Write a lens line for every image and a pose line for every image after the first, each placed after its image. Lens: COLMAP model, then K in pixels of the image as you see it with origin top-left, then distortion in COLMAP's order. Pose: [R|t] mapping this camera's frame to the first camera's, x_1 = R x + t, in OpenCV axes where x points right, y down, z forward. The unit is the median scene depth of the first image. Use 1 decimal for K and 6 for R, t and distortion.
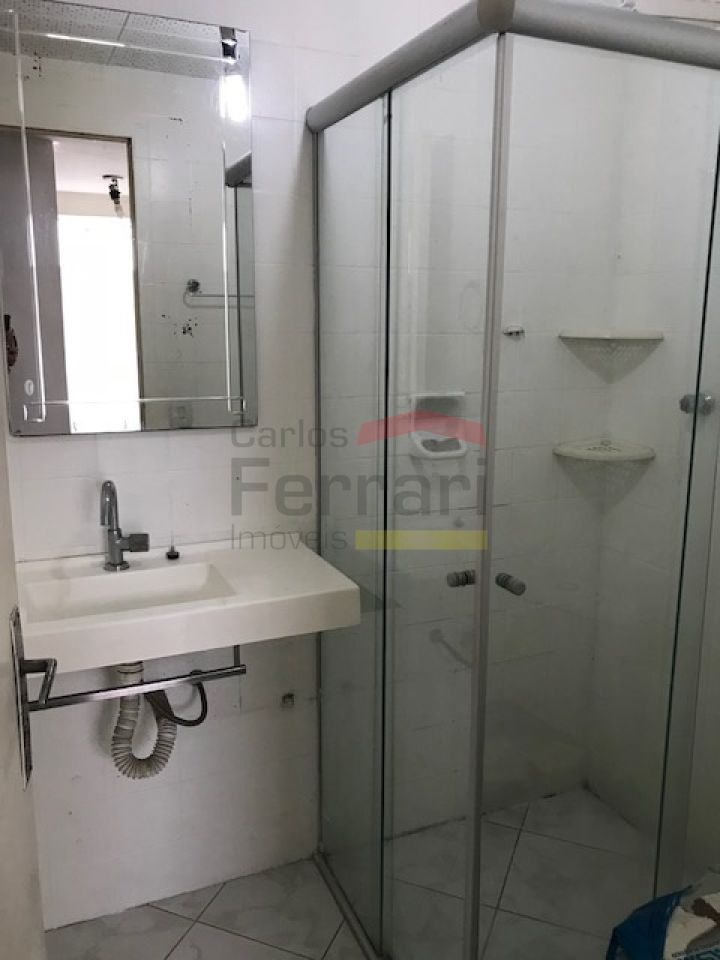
lens RADIAL K [[803.9, 0, 356.3], [0, 803.9, 476.7], [0, 0, 1]] dist [0.037001, -0.005448]
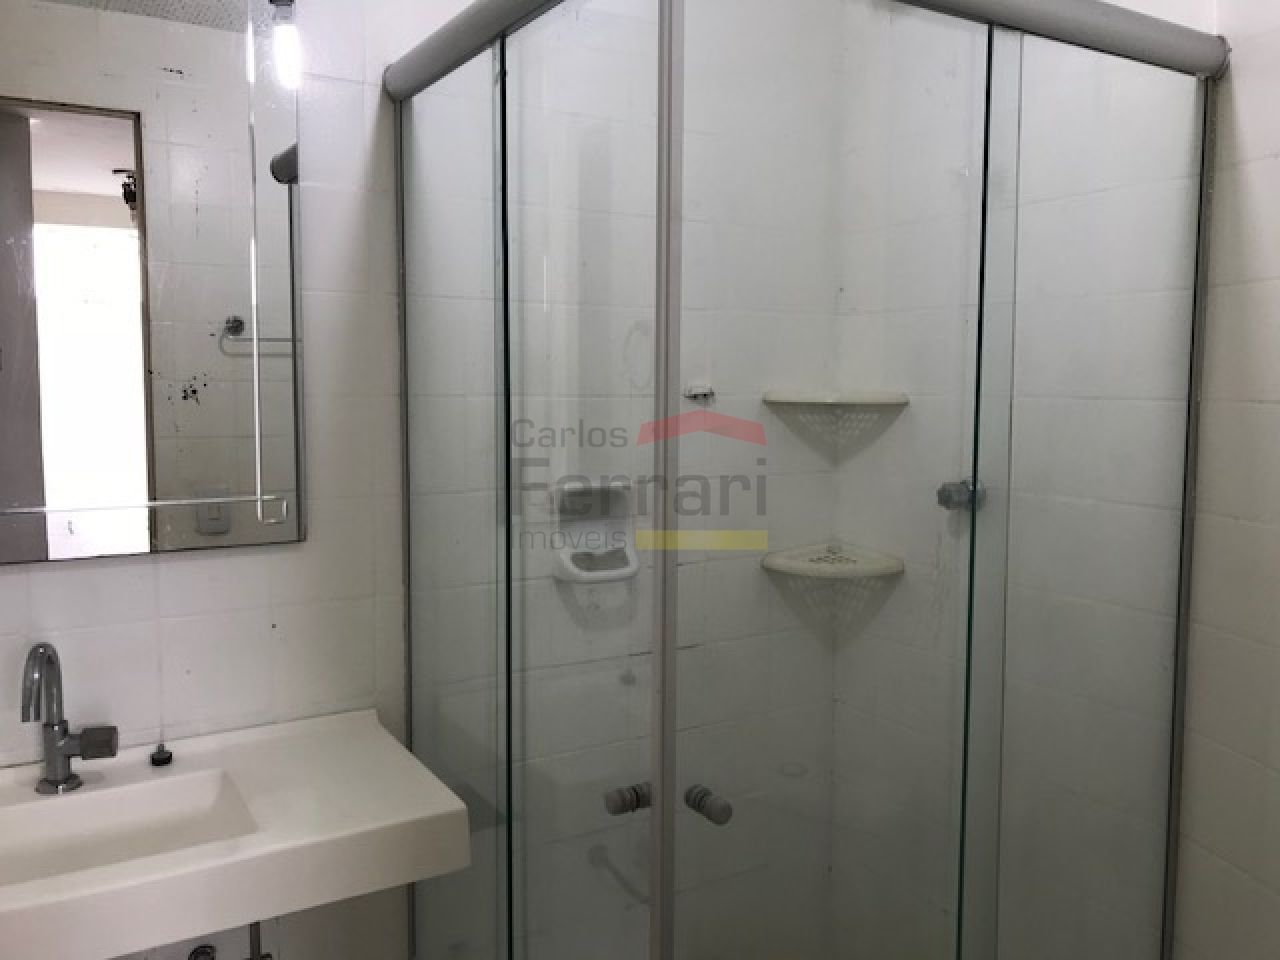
lens RADIAL K [[1071.8, 0, 643.4], [0, 1071.8, 481.0], [0, 0, 1]] dist [0.037001, -0.005448]
pose [[0.990527, -0.014446, 0.136559, 0.023497], [0.026833, 0.995642, -0.089309, -0.027317], [-0.134674, 0.092127, 0.986598, 0.120828]]
